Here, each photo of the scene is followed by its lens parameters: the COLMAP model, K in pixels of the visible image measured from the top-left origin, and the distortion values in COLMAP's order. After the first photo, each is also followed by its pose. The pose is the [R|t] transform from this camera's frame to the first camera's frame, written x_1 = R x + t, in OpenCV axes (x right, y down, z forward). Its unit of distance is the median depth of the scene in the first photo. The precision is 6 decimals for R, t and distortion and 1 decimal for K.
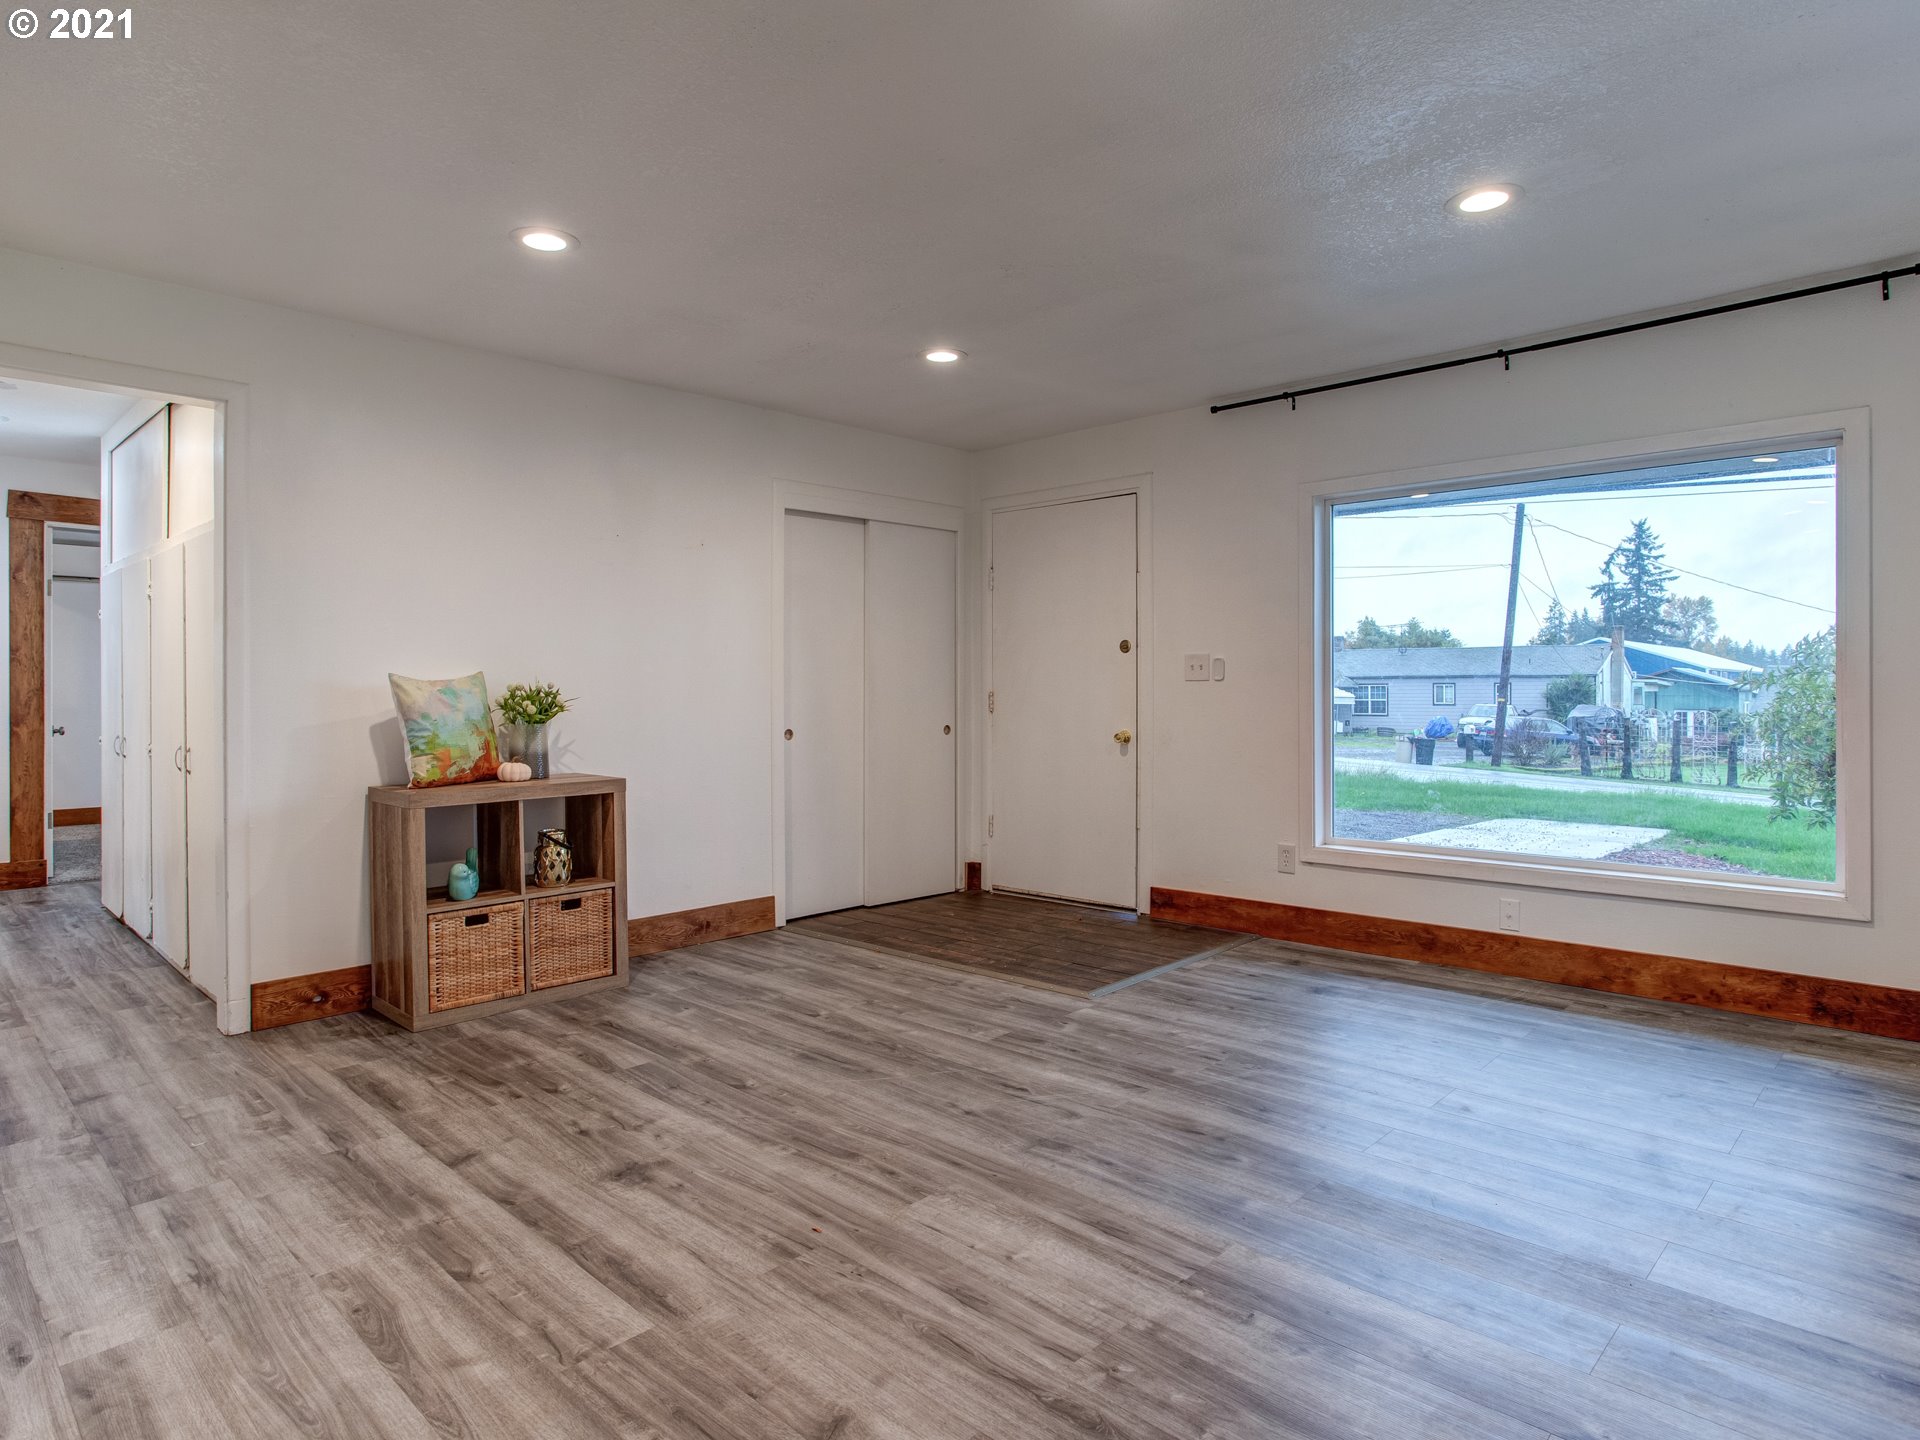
lens RADIAL K [[1121.0, 0, 929.9], [0, 1121.0, 691.9], [0, 0, 1]] dist [-0.051208, 0.025546]
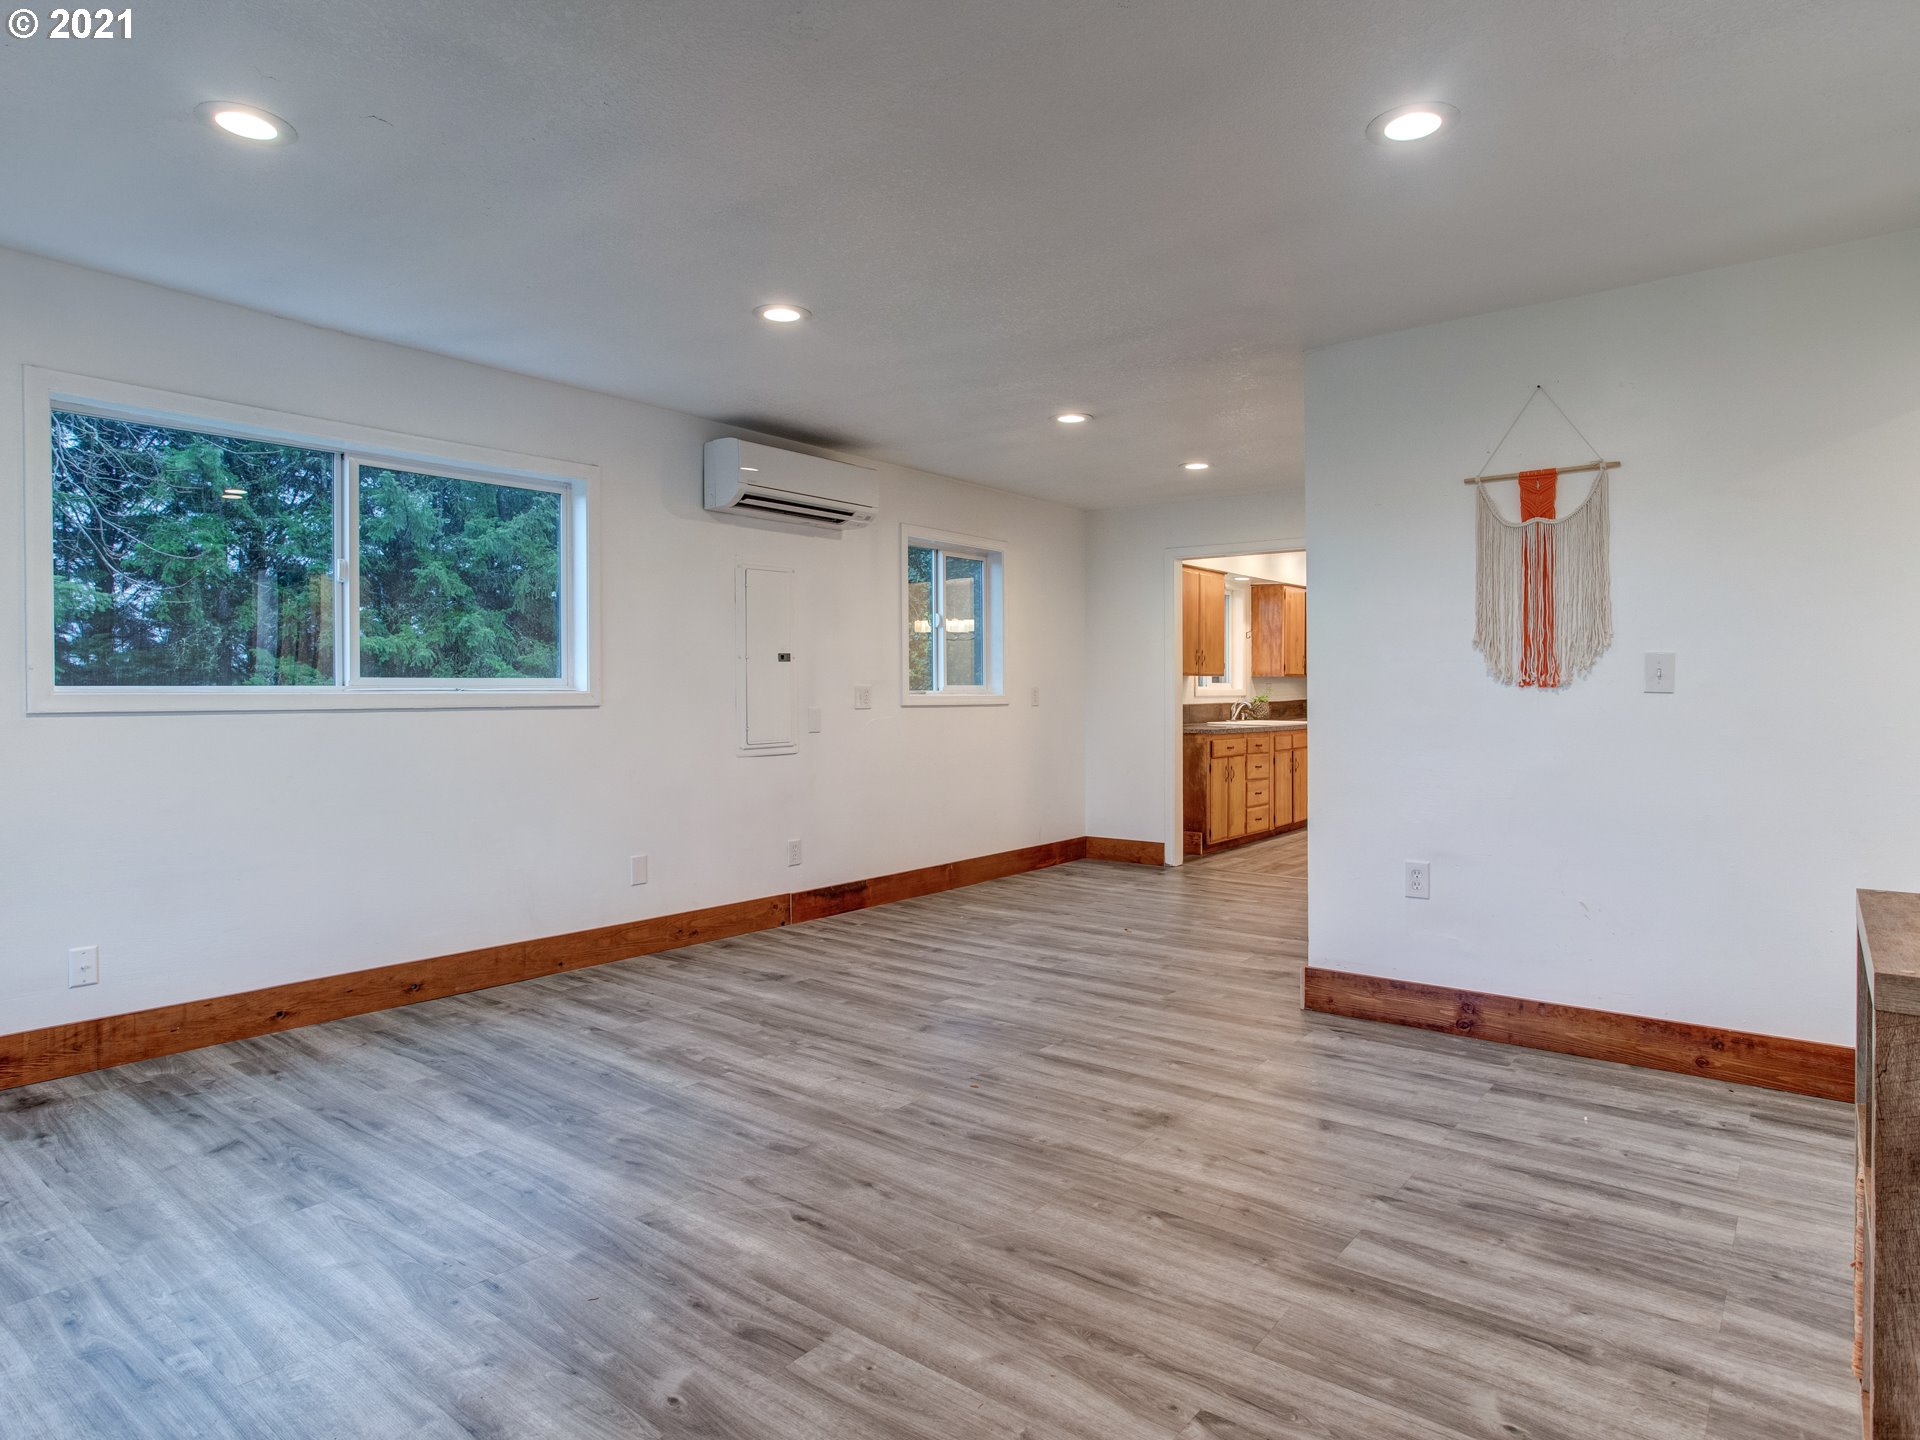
lens RADIAL K [[1121.0, 0, 952.2], [0, 1121.0, 674.3], [0, 0, 1]] dist [-0.051208, 0.025546]
pose [[-0.993147, 0.004005, -0.116802, 0.061002], [0.005176, 0.999939, -0.009727, -0.015736], [0.116756, -0.010265, -0.993108, 1.653760]]
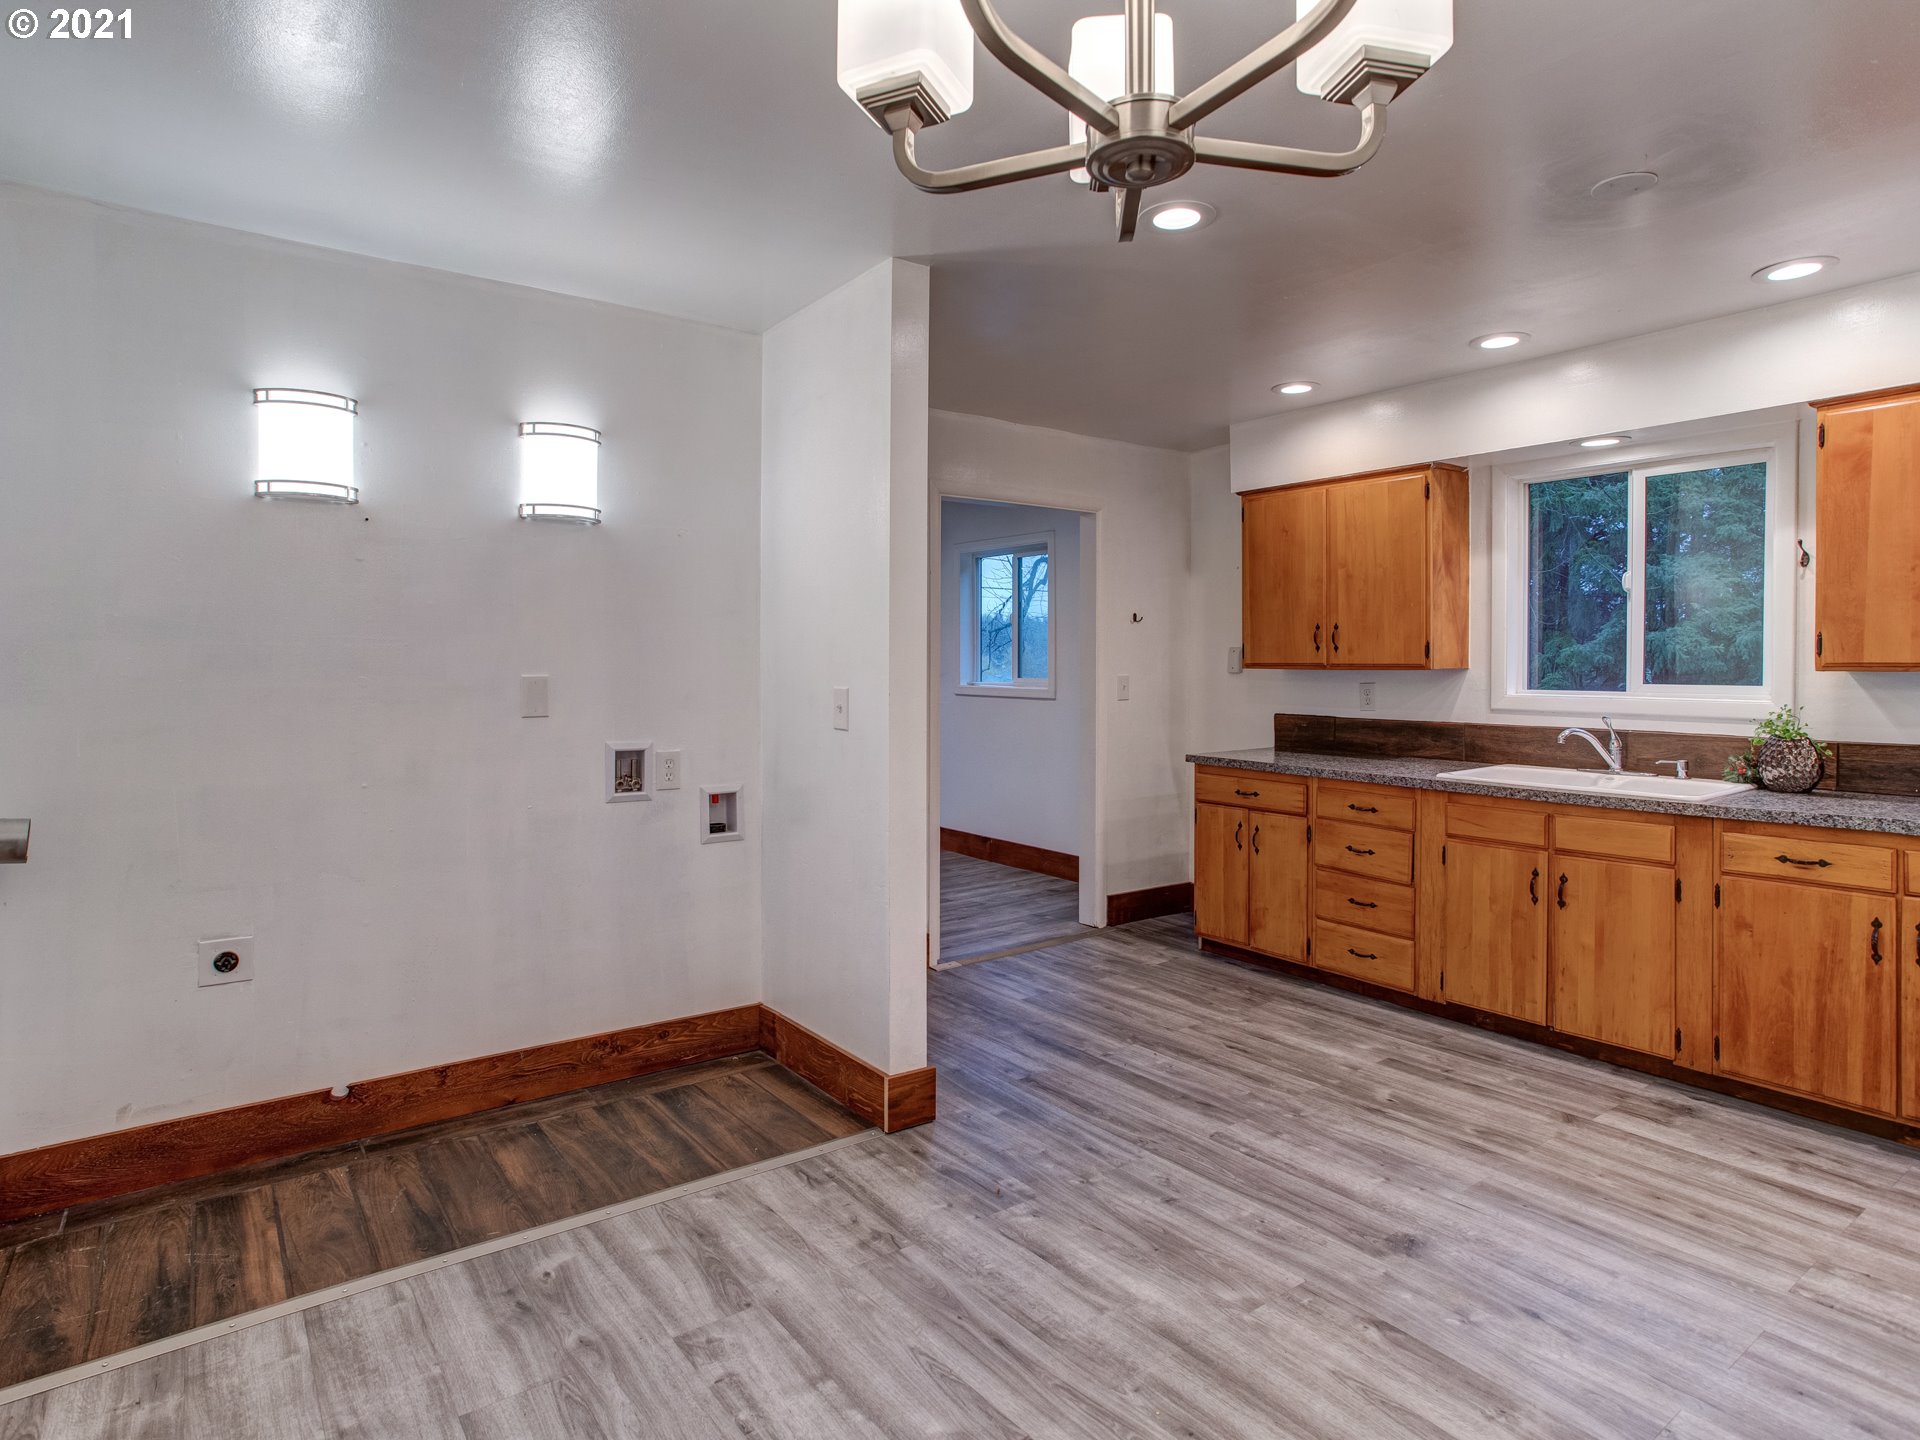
lens RADIAL K [[1070.1, 0, 930.1], [0, 1070.1, 677.1], [0, 0, 1]] dist [-0.045634, 0.031681]
pose [[0.166270, -0.010850, 0.986021, -2.273437], [-0.000523, 0.999938, 0.011091, -0.039425], [-0.986080, -0.002360, 0.166254, -0.564214]]
